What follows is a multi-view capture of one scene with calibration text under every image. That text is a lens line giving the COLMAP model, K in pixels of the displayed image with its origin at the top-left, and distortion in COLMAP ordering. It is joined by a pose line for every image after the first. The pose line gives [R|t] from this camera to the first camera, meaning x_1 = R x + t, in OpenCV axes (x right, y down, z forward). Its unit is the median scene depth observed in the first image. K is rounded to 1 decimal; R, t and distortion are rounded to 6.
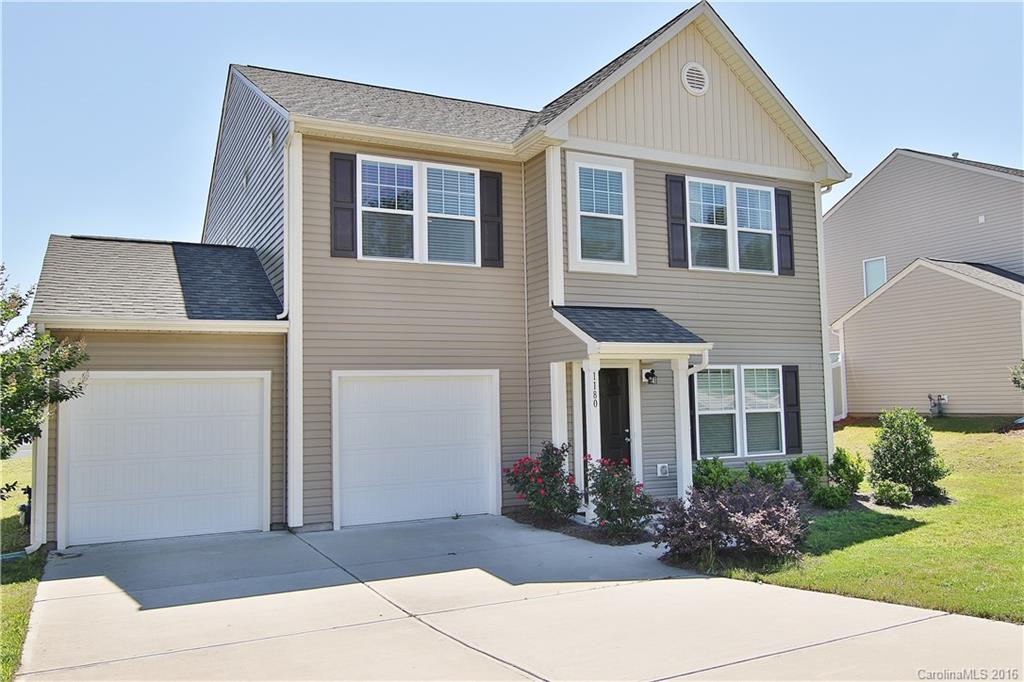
lens RADIAL K [[795.6, 0, 511.7], [0, 795.6, 341.1], [0, 0, 1]] dist [0.001558, -0.003731]
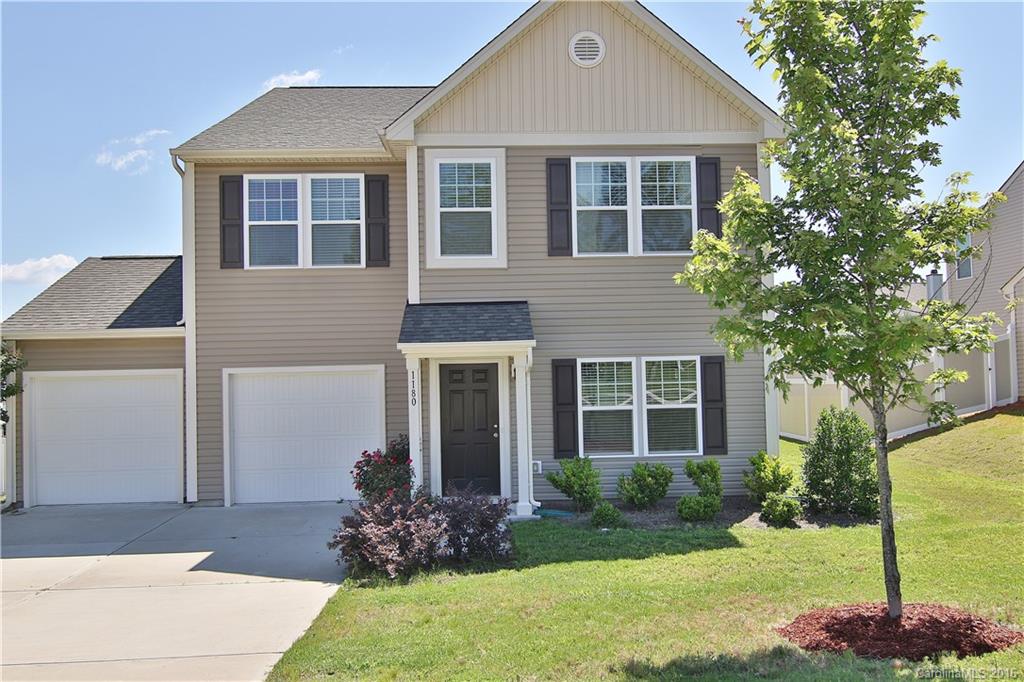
lens RADIAL K [[795.6, 0, 512.7], [0, 795.6, 341.4], [0, 0, 1]] dist [0.001558, -0.003731]
pose [[0.917672, -0.012112, -0.397155, 0.559173], [0.031184, 0.998648, 0.041599, -0.033332], [0.396114, -0.050559, 0.916808, 0.105269]]
